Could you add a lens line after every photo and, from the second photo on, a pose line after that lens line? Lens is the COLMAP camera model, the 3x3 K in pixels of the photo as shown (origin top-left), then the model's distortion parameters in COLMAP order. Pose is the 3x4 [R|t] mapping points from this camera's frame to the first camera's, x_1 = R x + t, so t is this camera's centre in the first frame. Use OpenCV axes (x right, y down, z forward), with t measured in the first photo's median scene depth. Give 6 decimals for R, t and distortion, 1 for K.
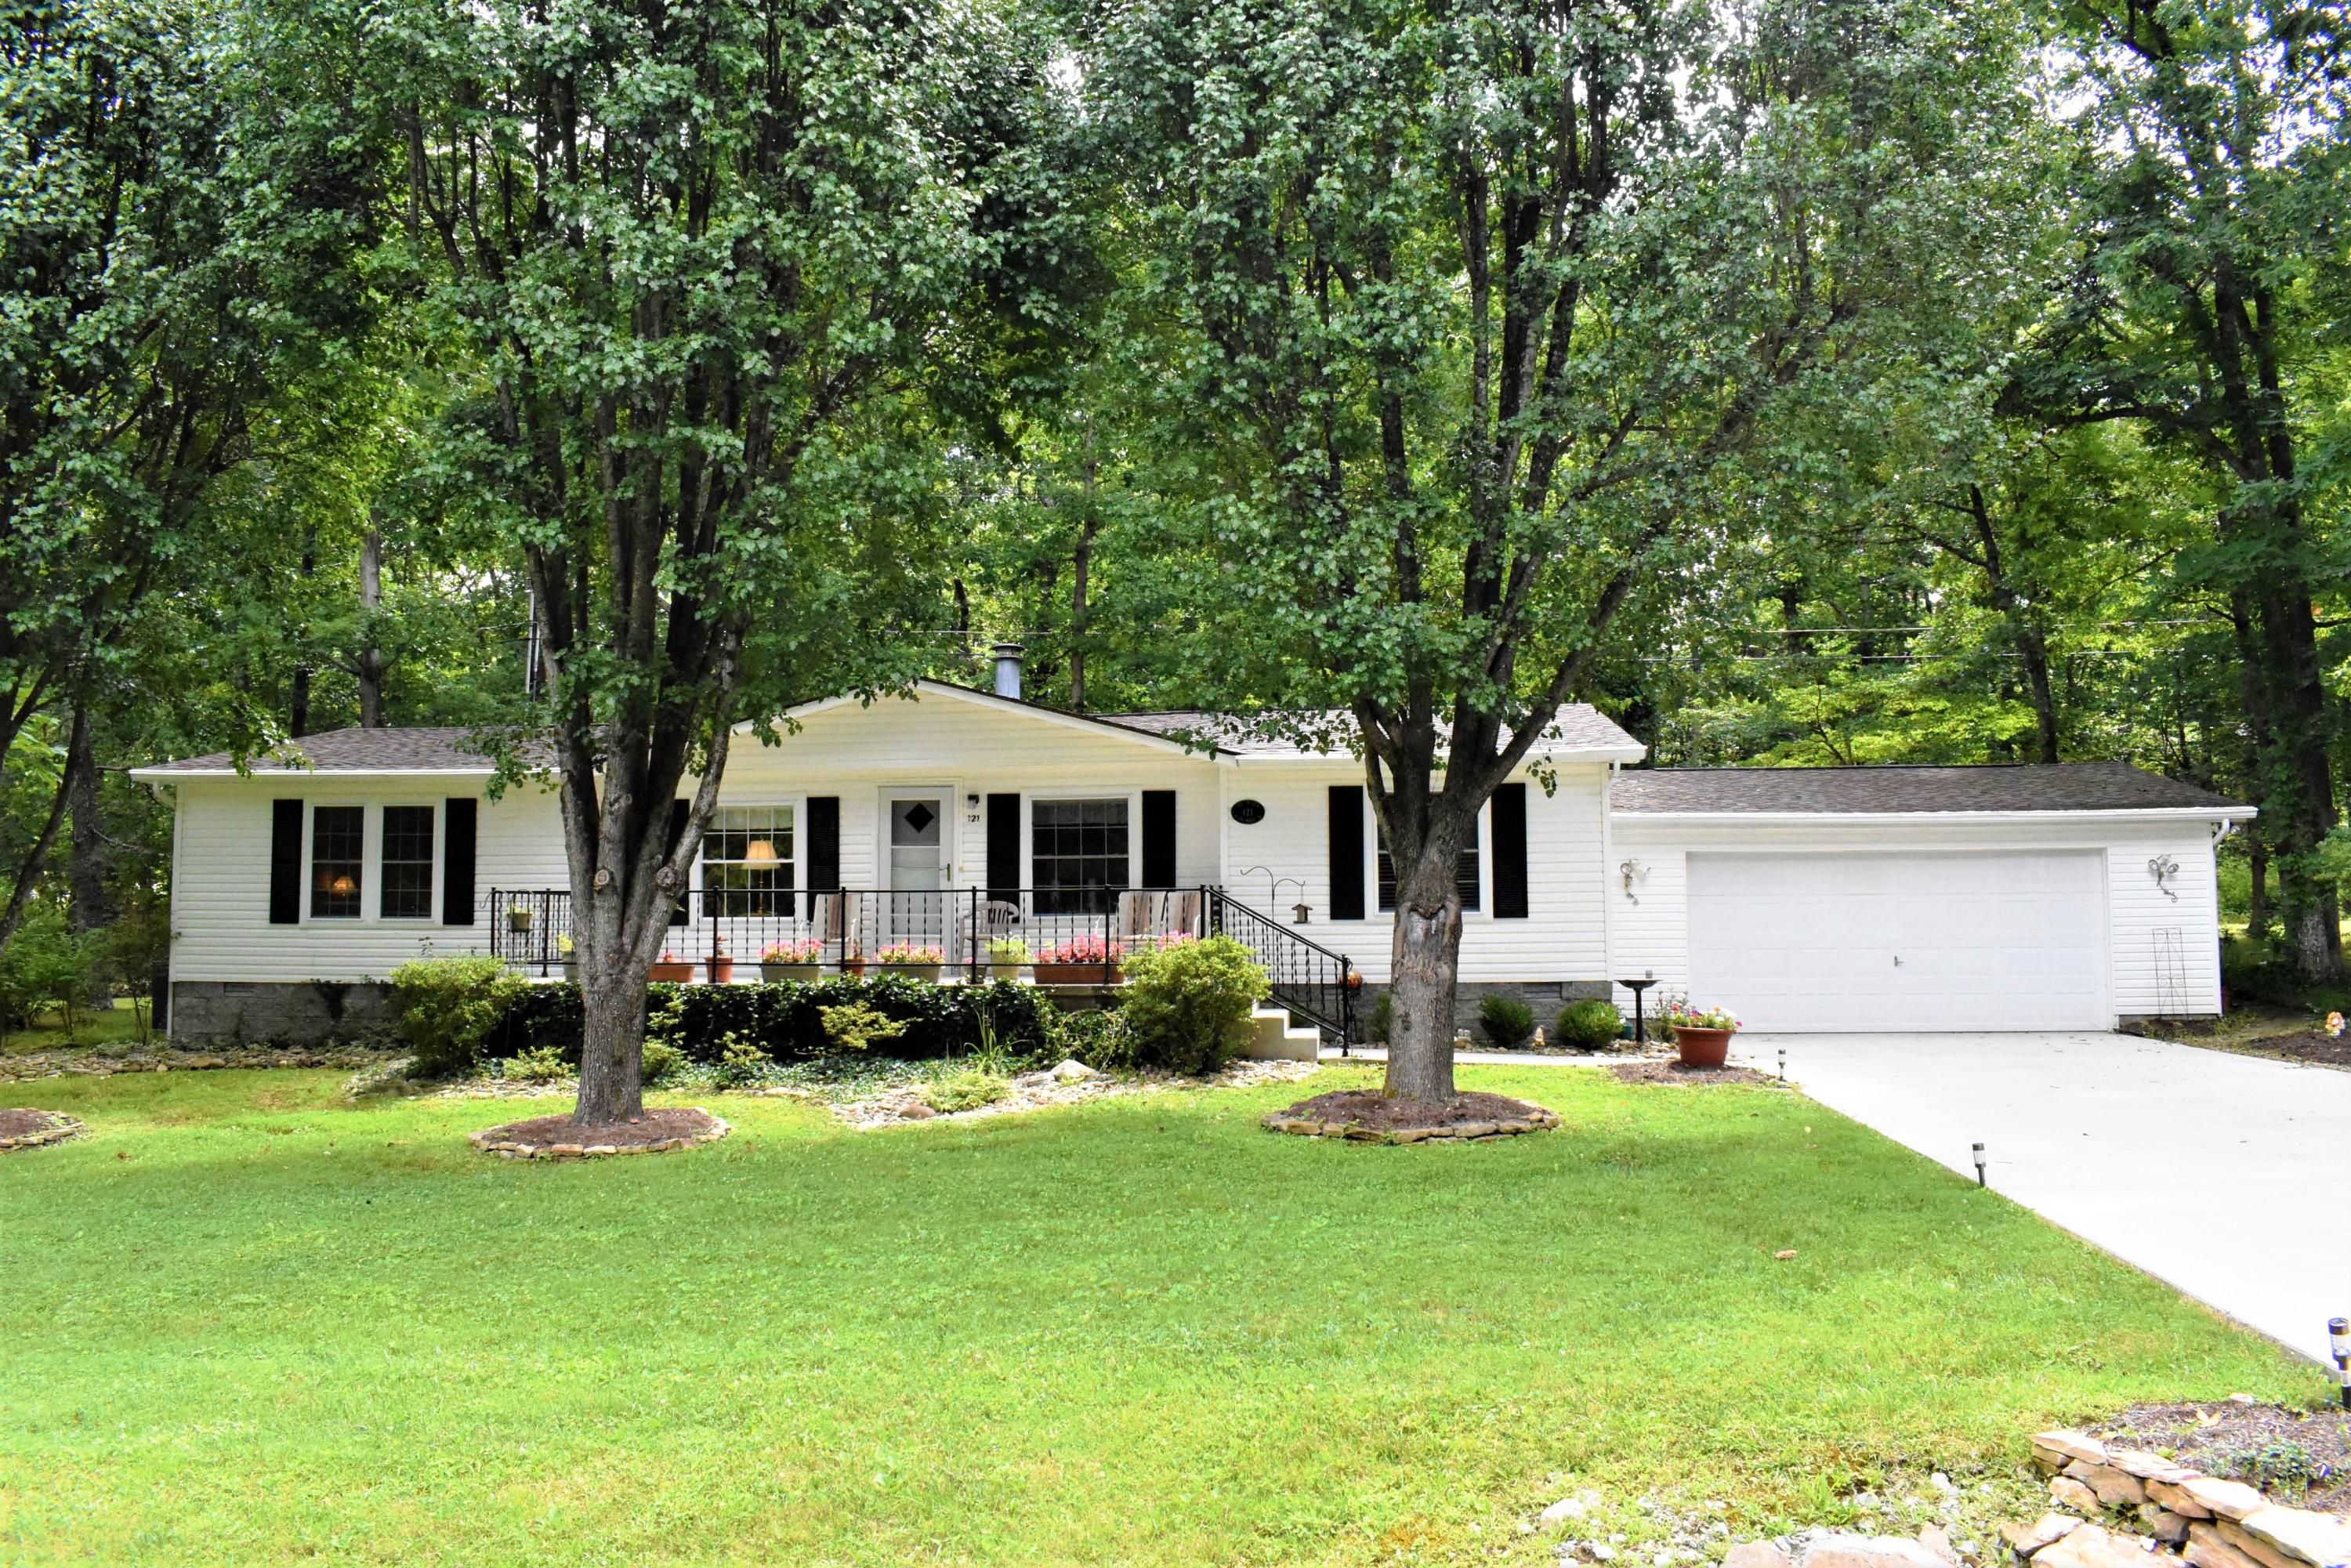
lens RADIAL K [[1869.4, 0, 1199.1], [0, 1869.4, 754.4], [0, 0, 1]] dist [-0.081813, 0.000530]
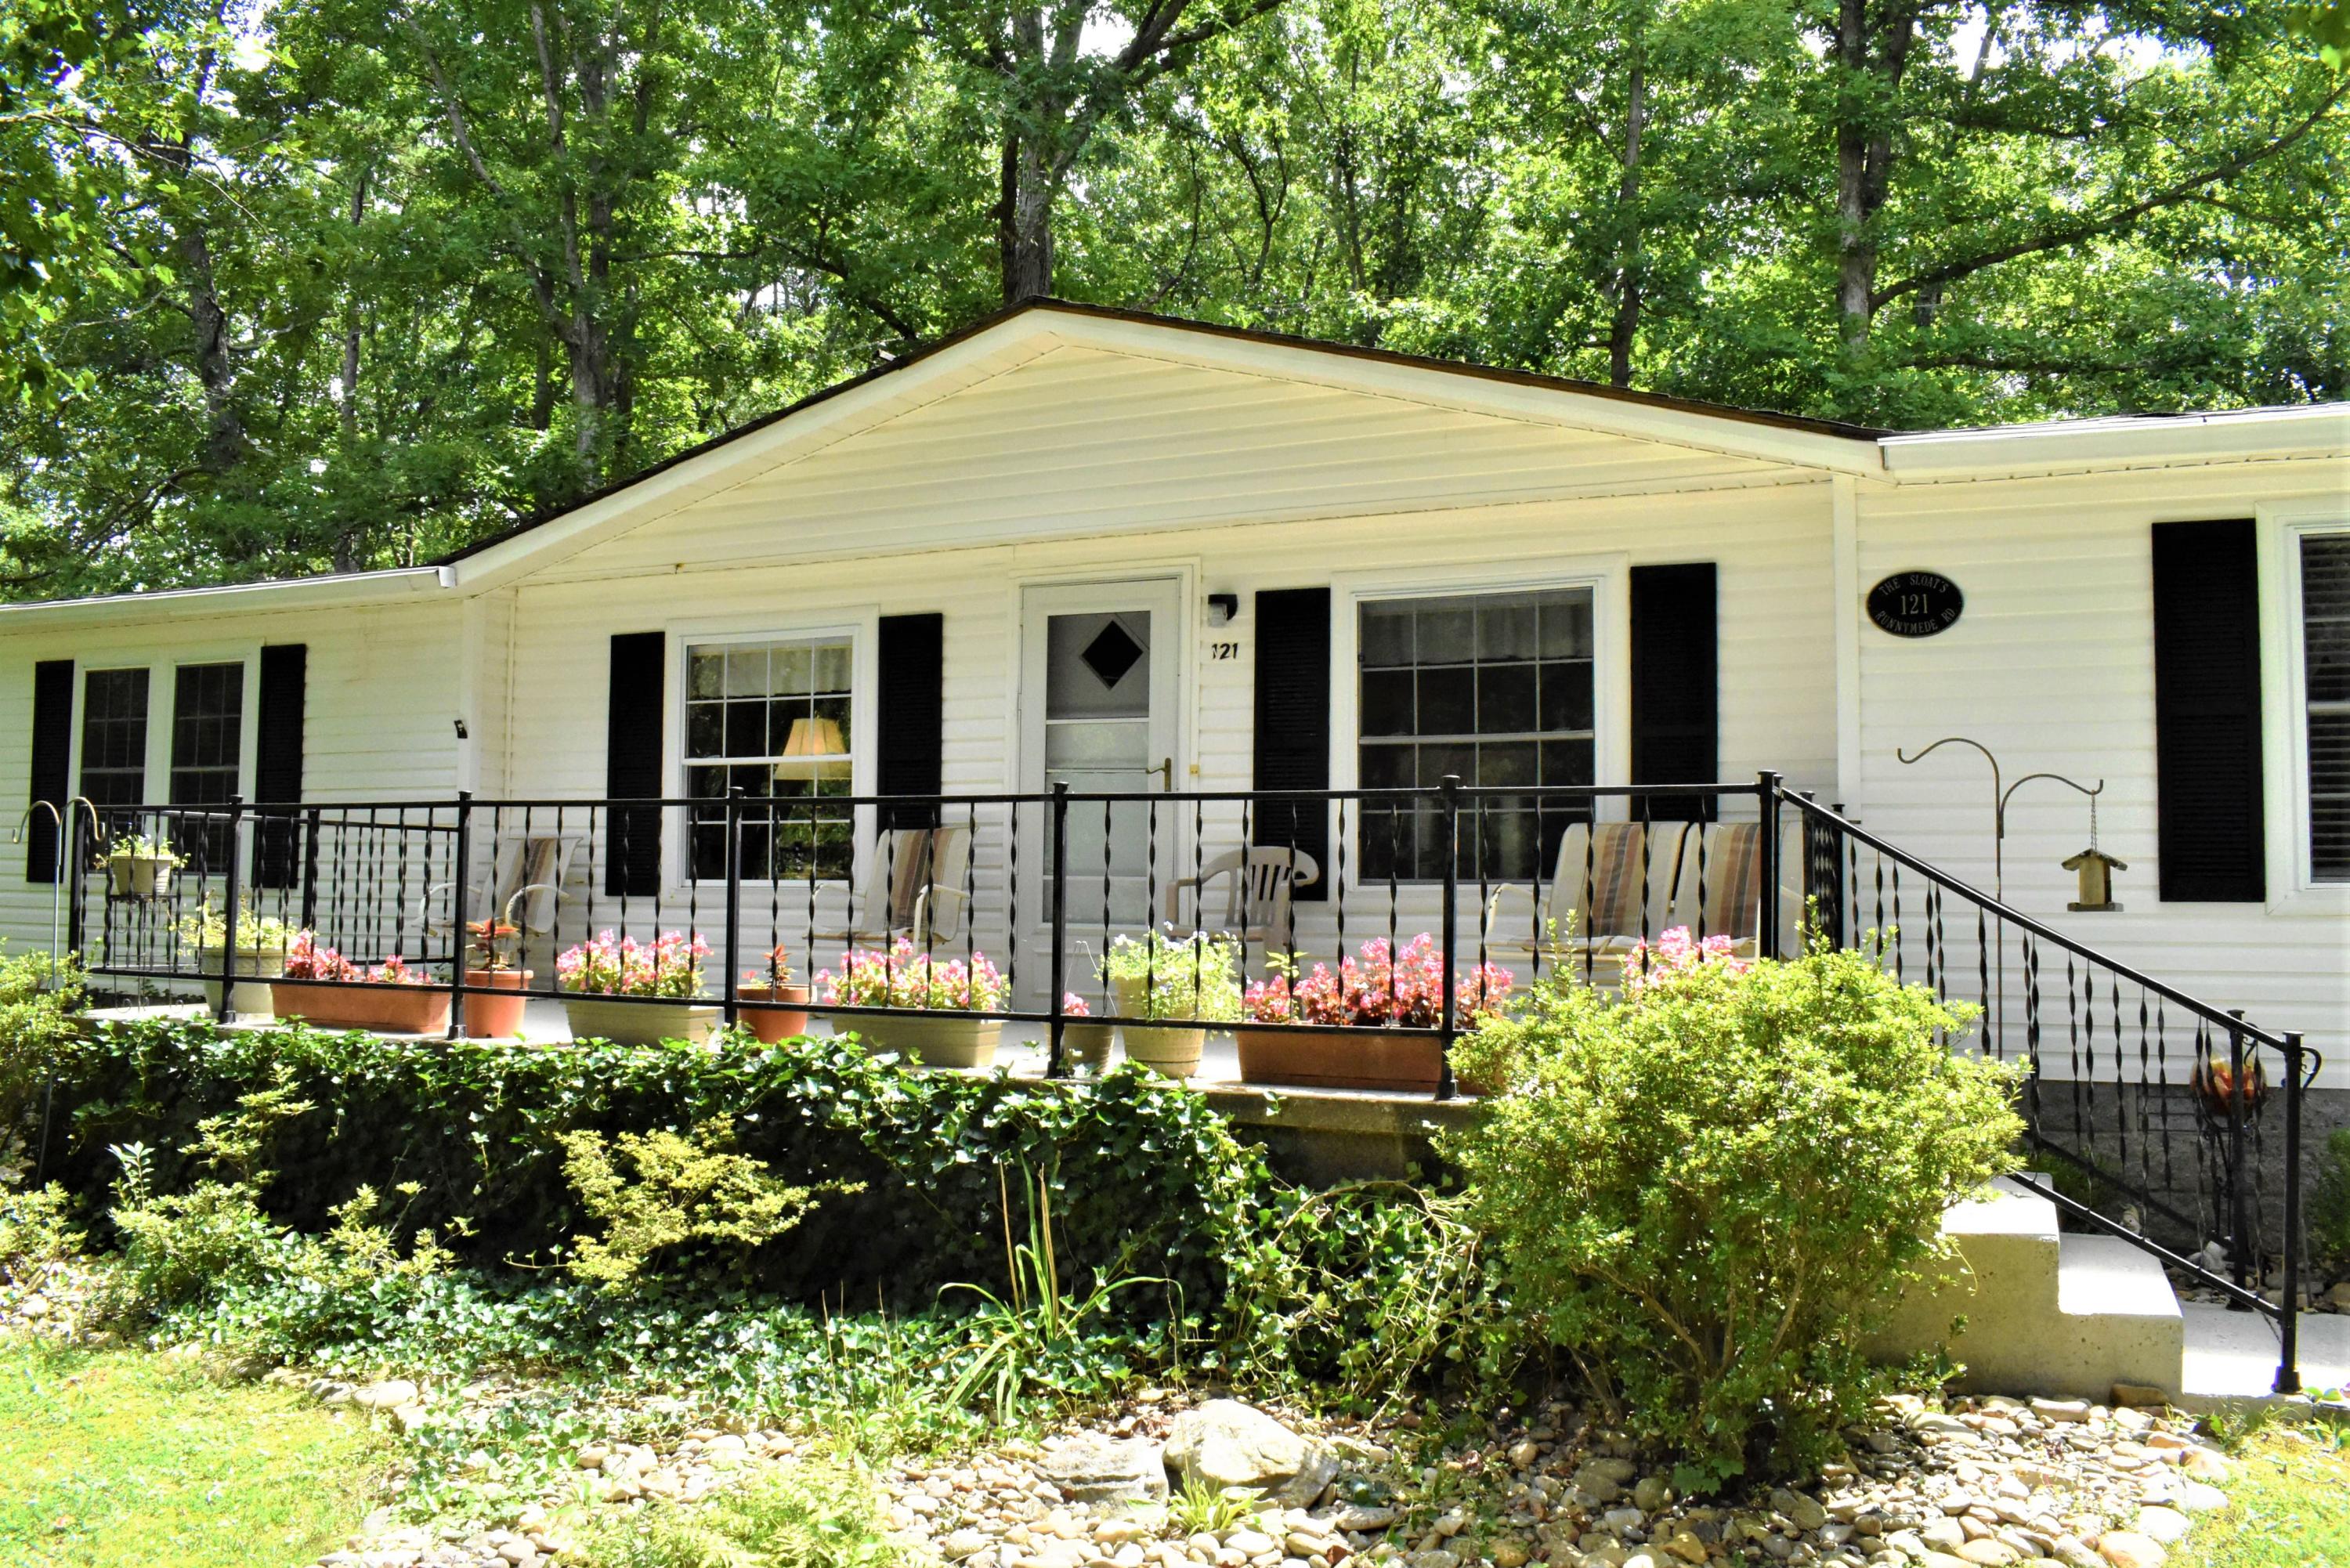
lens RADIAL K [[1912.1, 0, 1216.7], [0, 1912.1, 779.0], [0, 0, 1]] dist [-0.093899, 0.009208]
pose [[0.951648, -0.003730, -0.307167, 0.010906], [0.010164, 0.999761, 0.019351, 0.063598], [0.307022, -0.021537, 0.951459, 0.685947]]
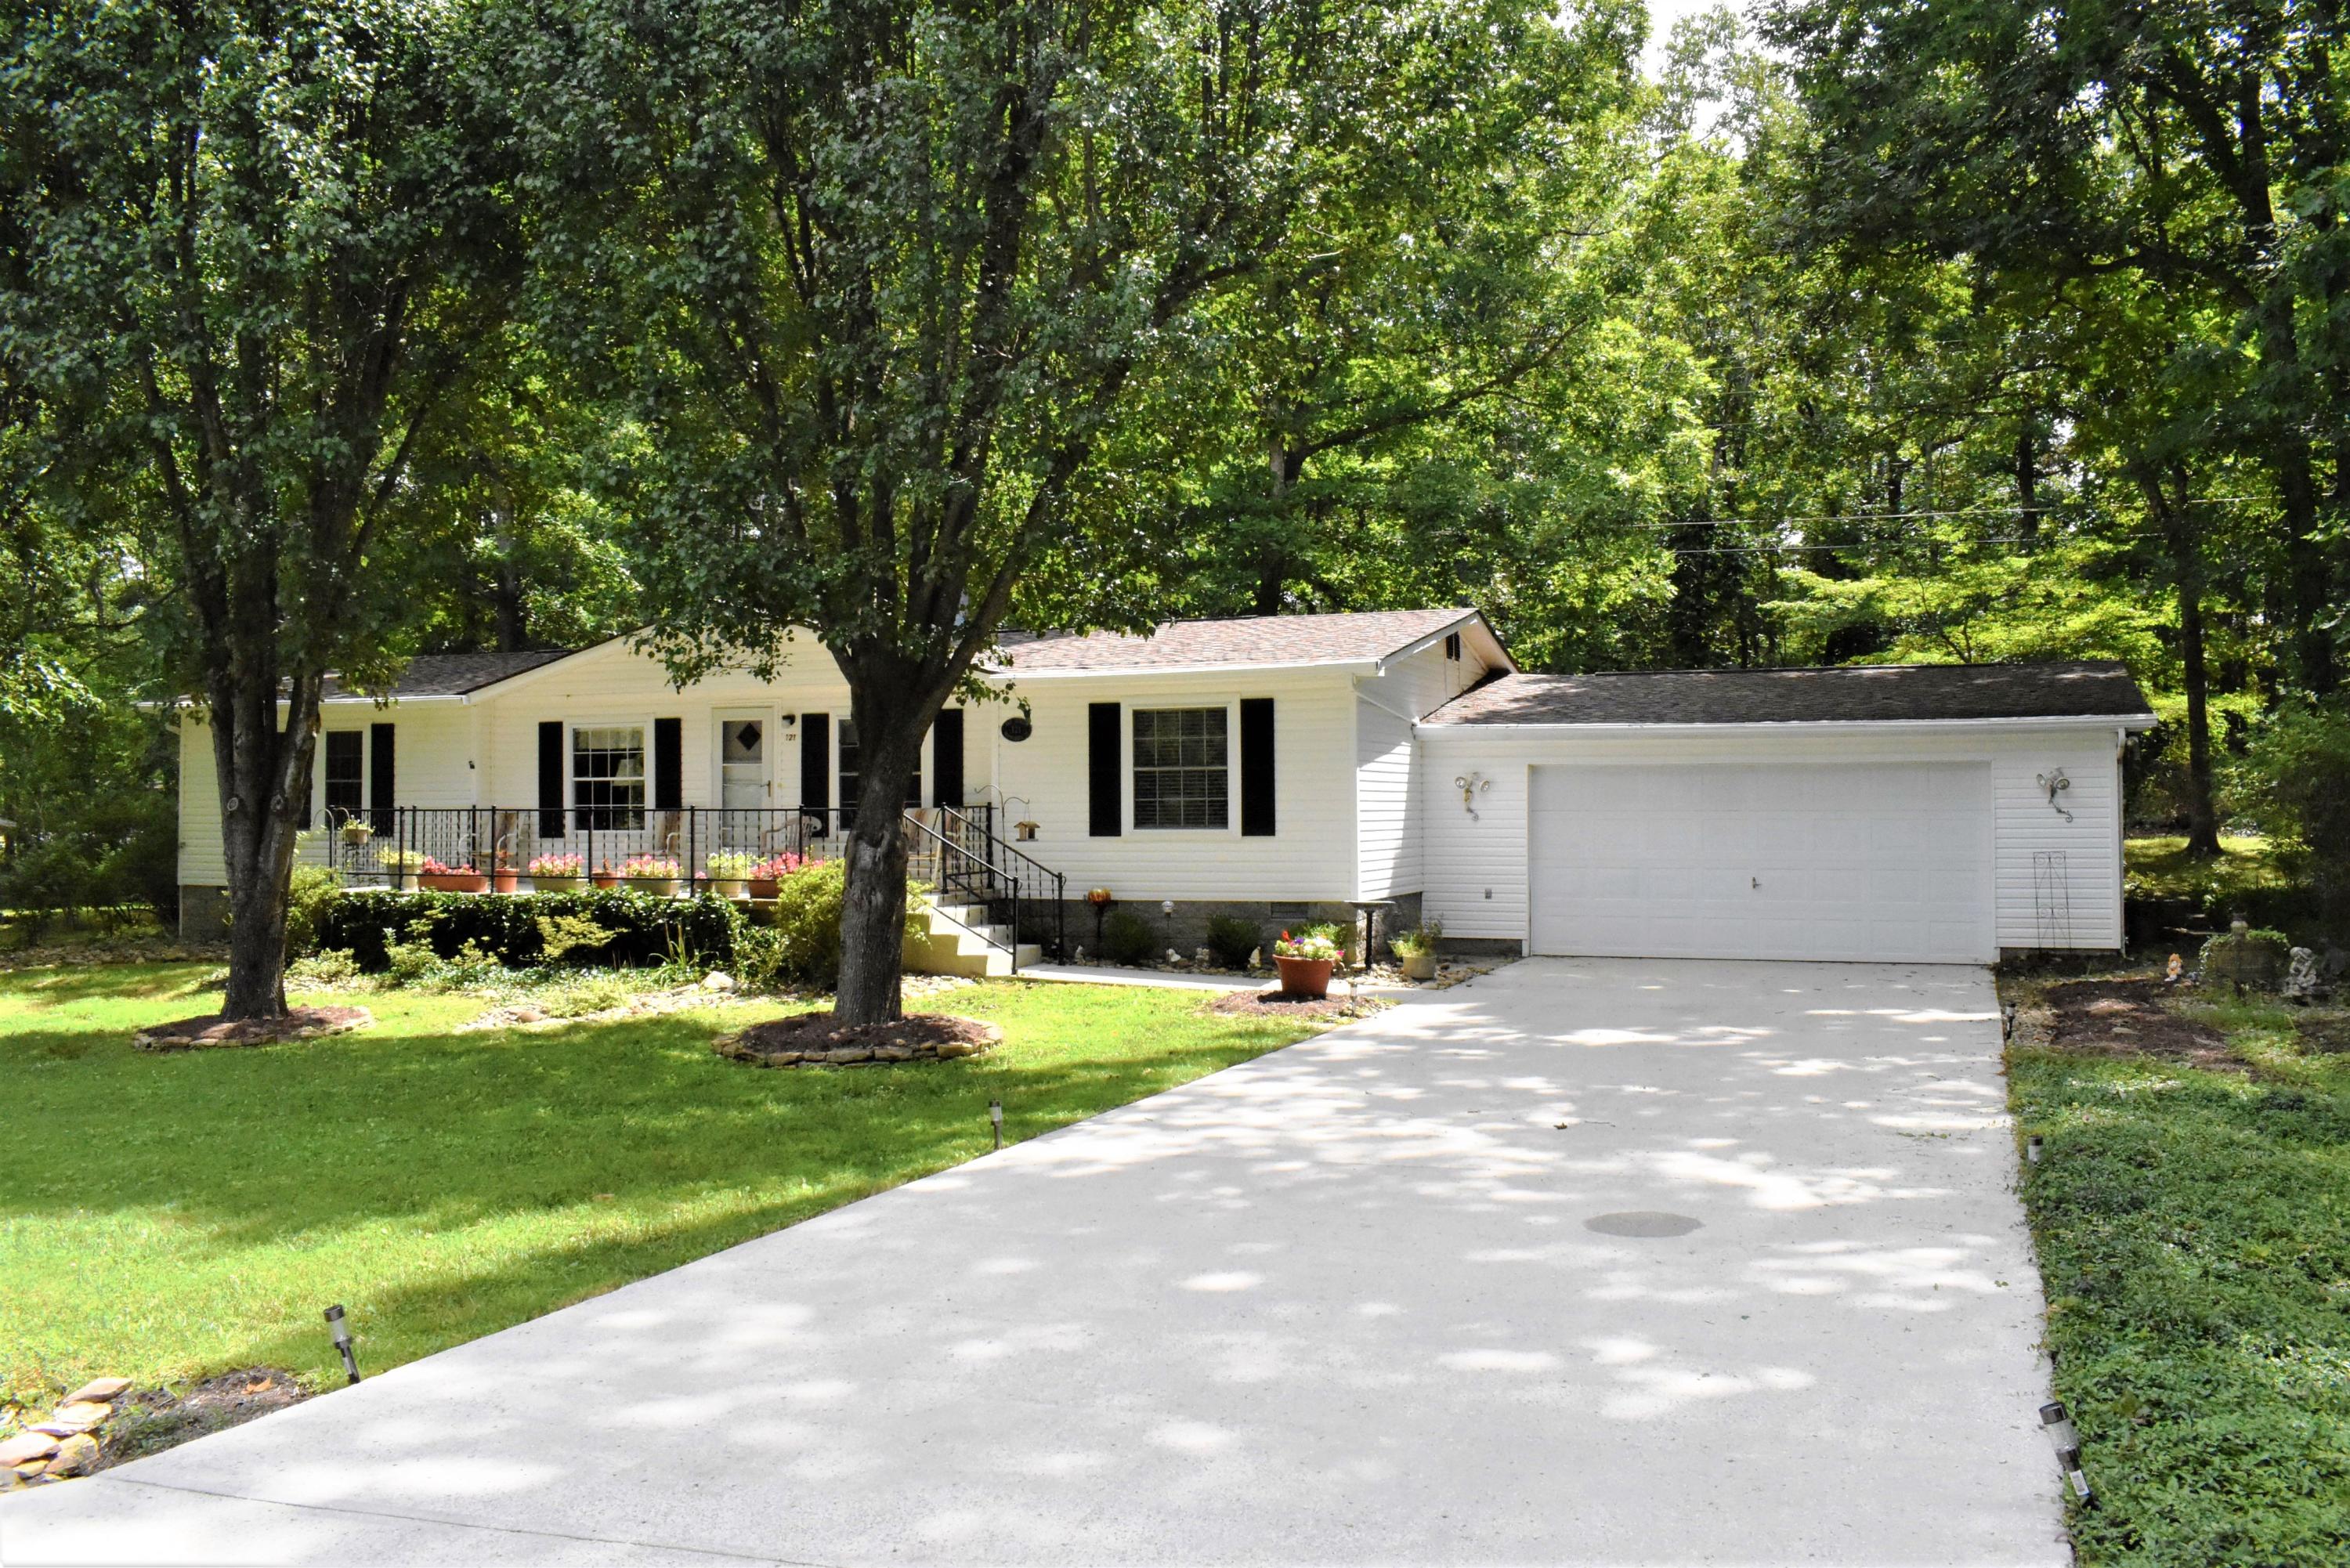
lens RADIAL K [[1921.6, 0, 1253.6], [0, 1921.6, 755.4], [0, 0, 1]] dist [-0.083368, 0.003780]
pose [[0.970332, -0.005814, -0.241706, 0.455133], [0.020300, 0.998140, 0.057485, -0.014339], [0.240922, -0.060687, 0.968645, 0.024799]]
